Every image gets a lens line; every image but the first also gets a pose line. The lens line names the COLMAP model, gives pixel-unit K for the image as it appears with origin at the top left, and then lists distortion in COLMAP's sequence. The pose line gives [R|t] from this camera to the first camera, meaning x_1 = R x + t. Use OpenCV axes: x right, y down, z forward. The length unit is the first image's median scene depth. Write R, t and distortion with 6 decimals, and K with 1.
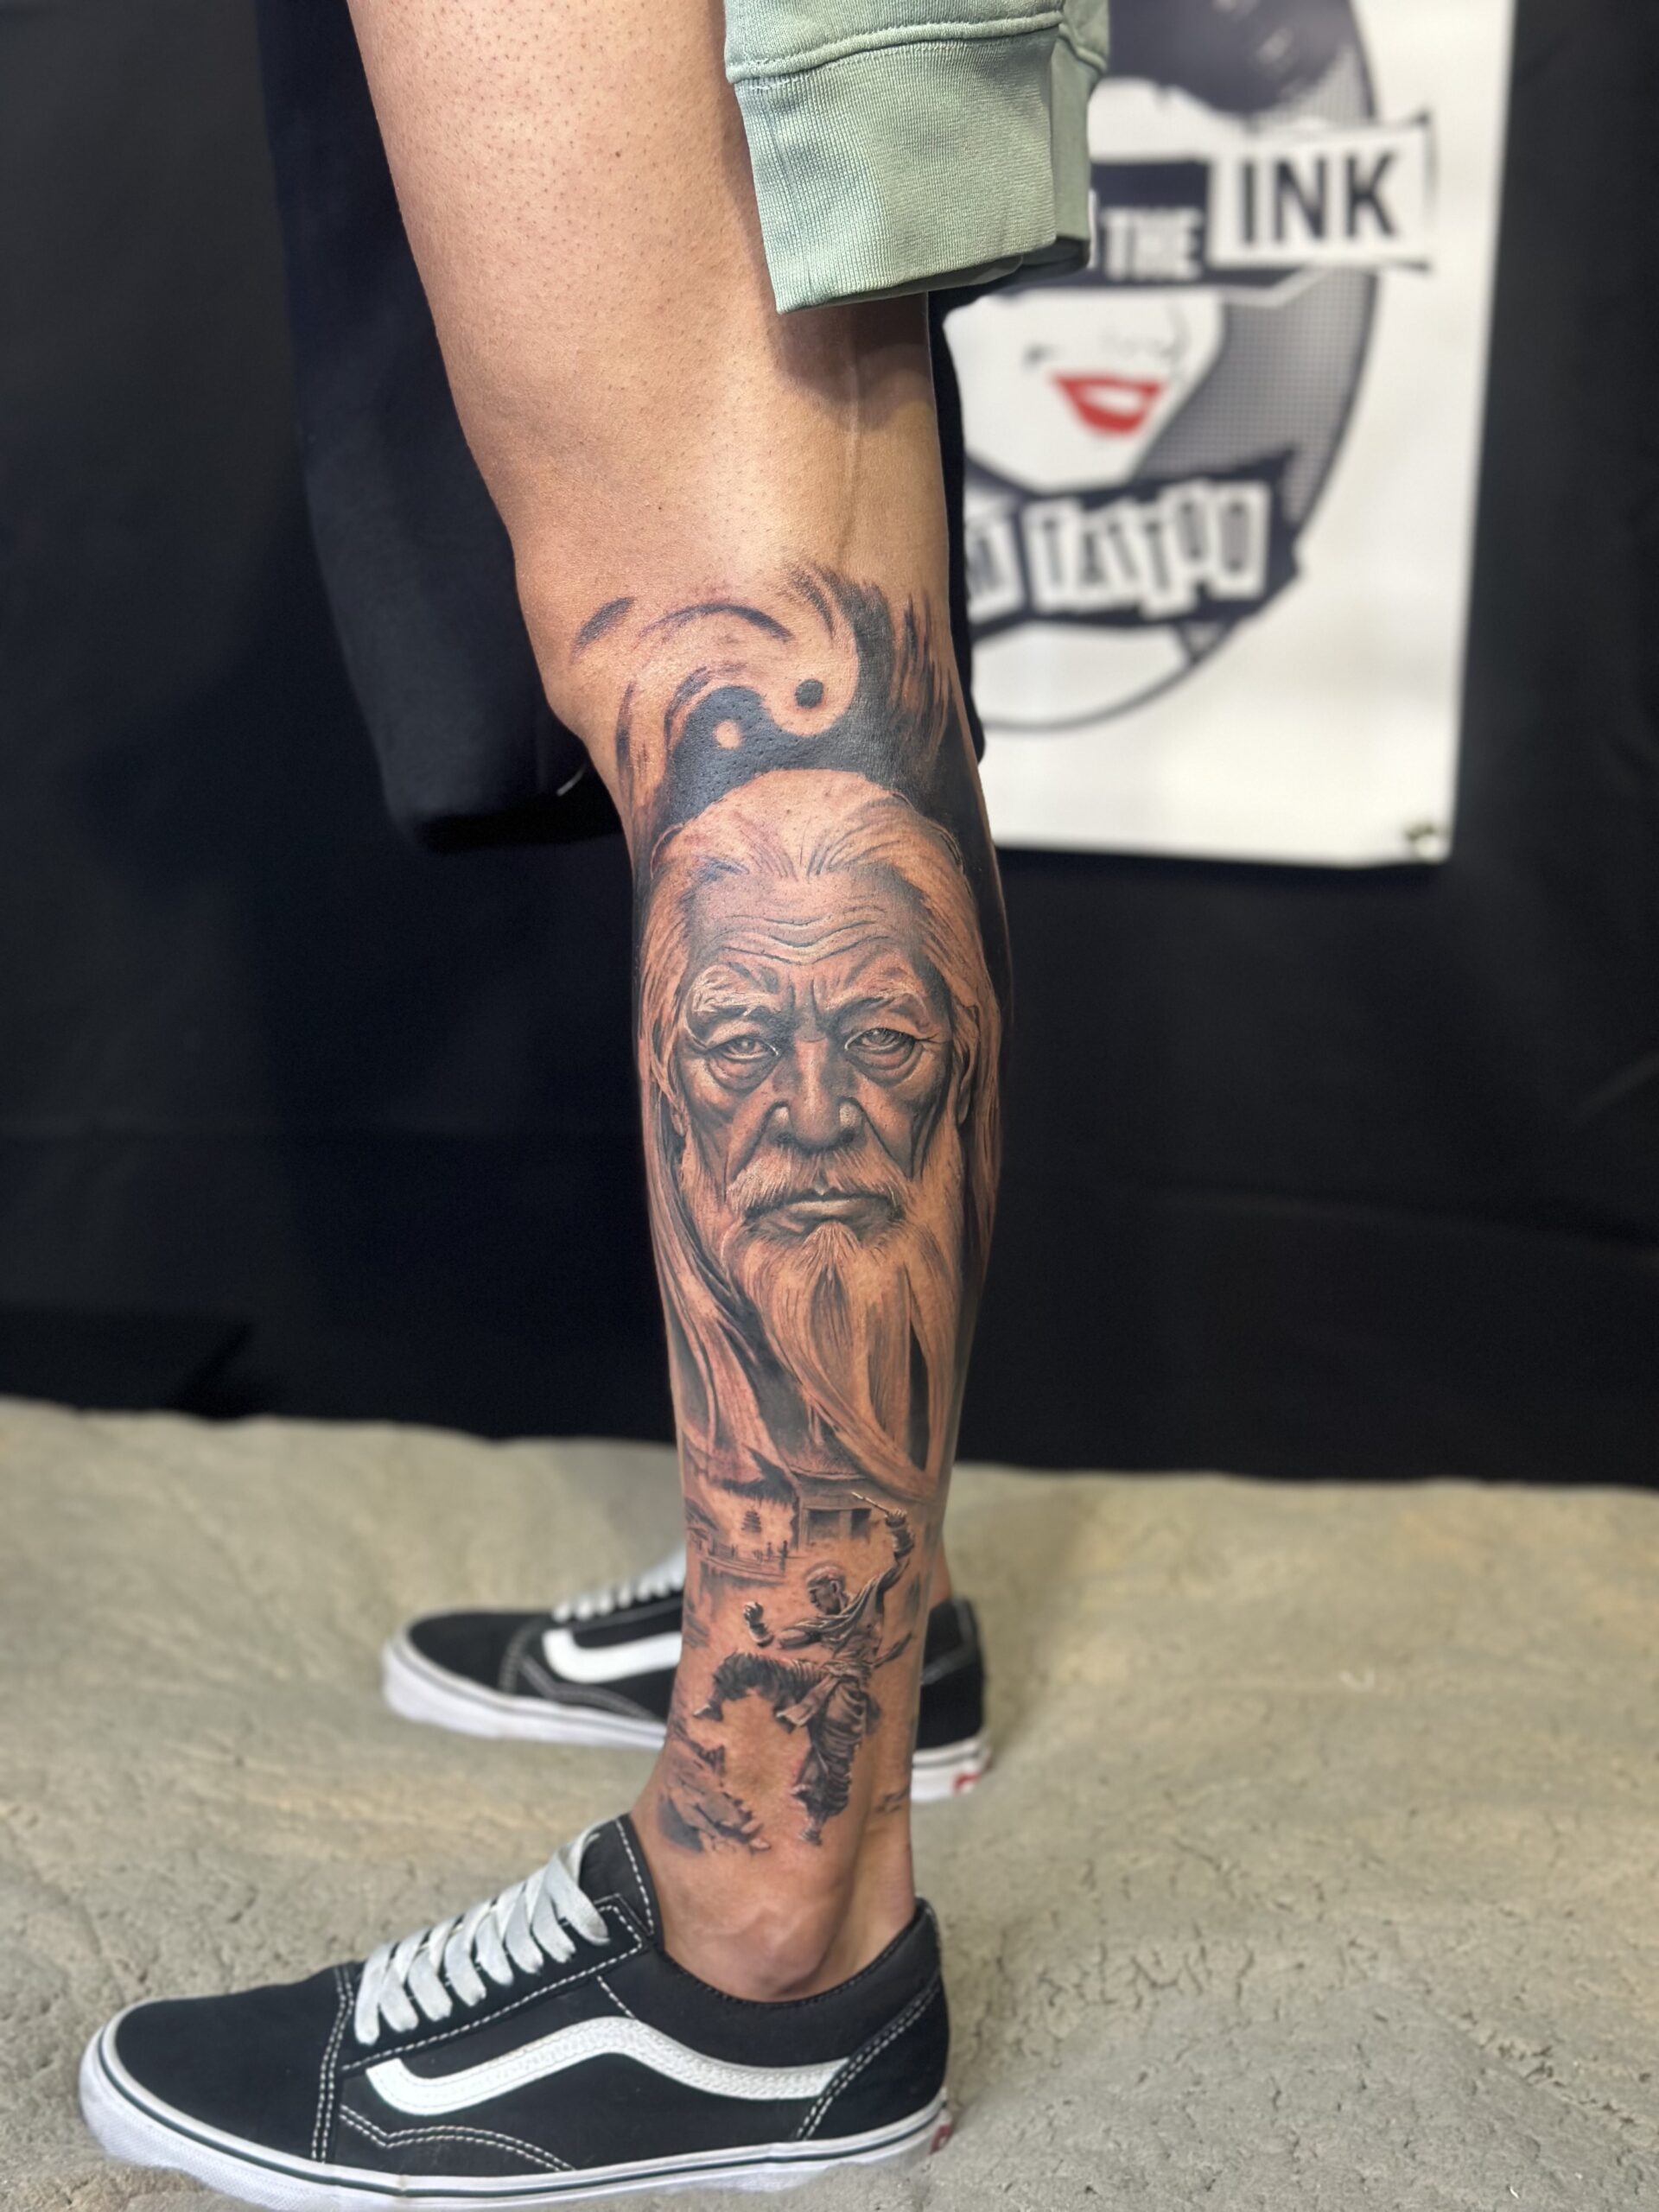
lens RADIAL K [[3094.2, 0, 914.7], [0, 3094.2, 1067.0], [0, 0, 1]] dist [0.355342, 0.000000]
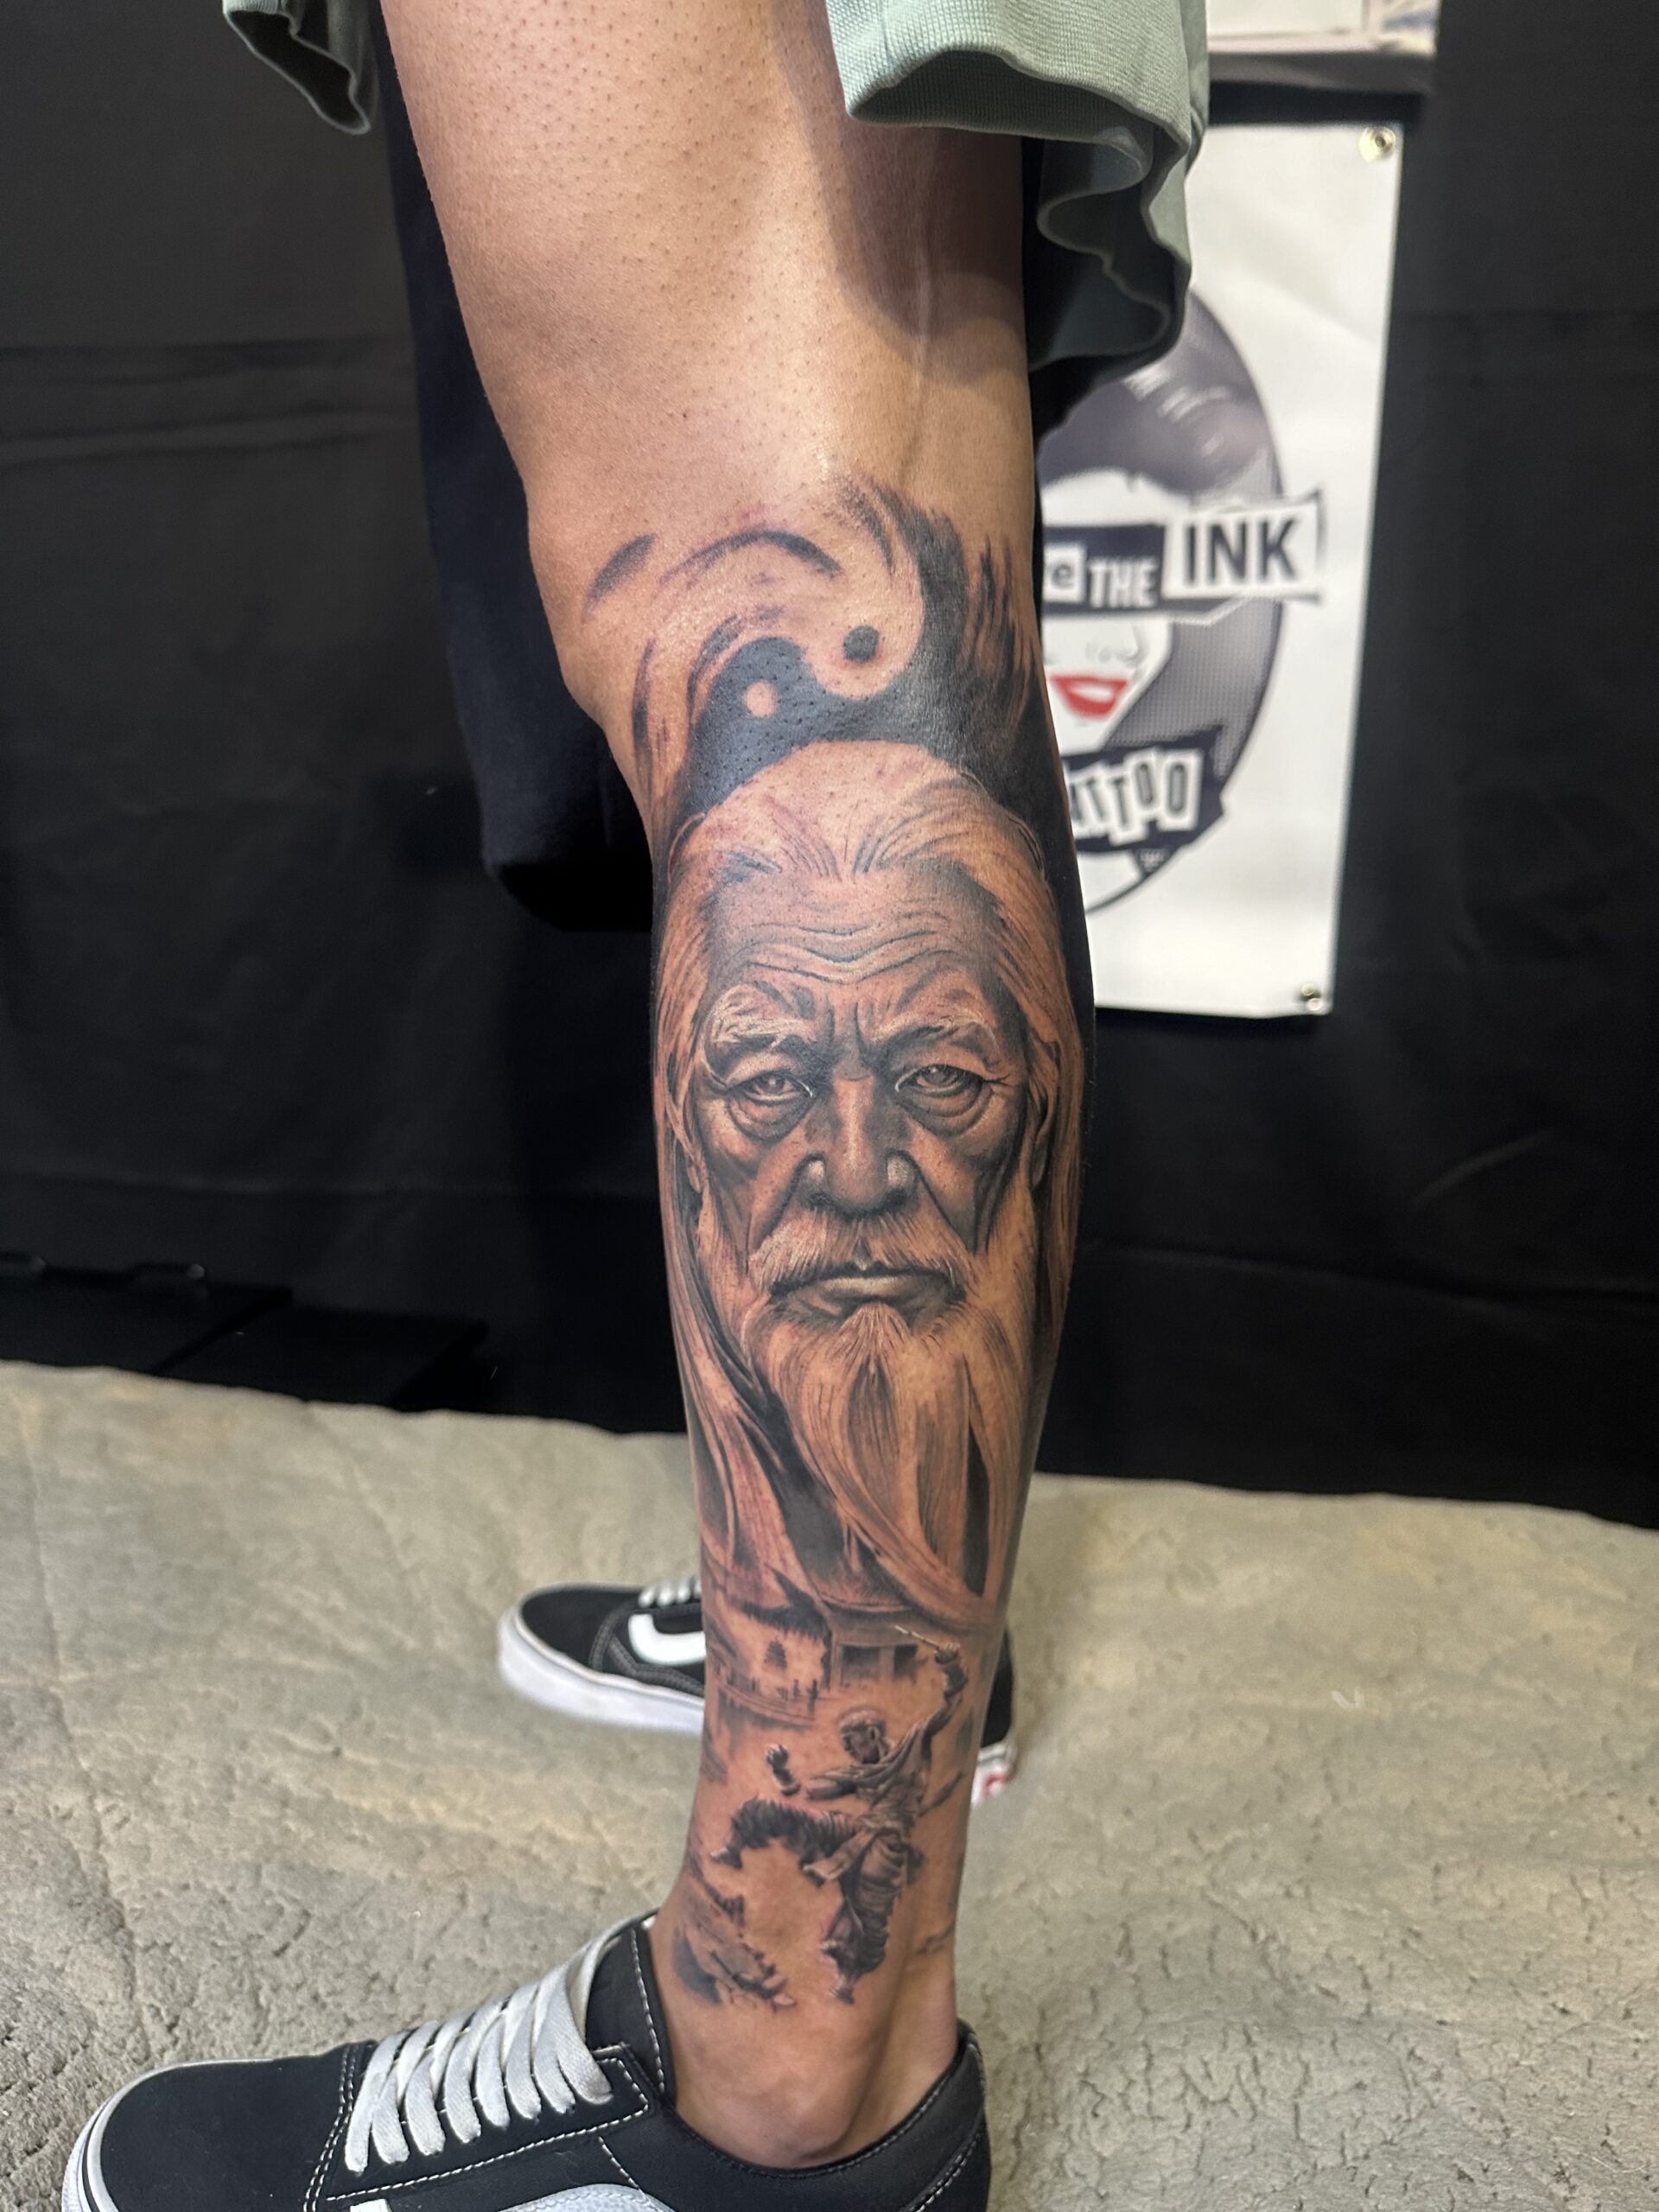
lens RADIAL K [[1552.4, 0, 829.6], [0, 1552.4, 1101.7], [0, 0, 1]] dist [-0.039404, -0.023870]
pose [[0.997620, 0.018383, -0.066451, -0.011973], [-0.021308, 0.998823, -0.043578, 0.014118], [0.065572, 0.044890, 0.996838, 0.547346]]
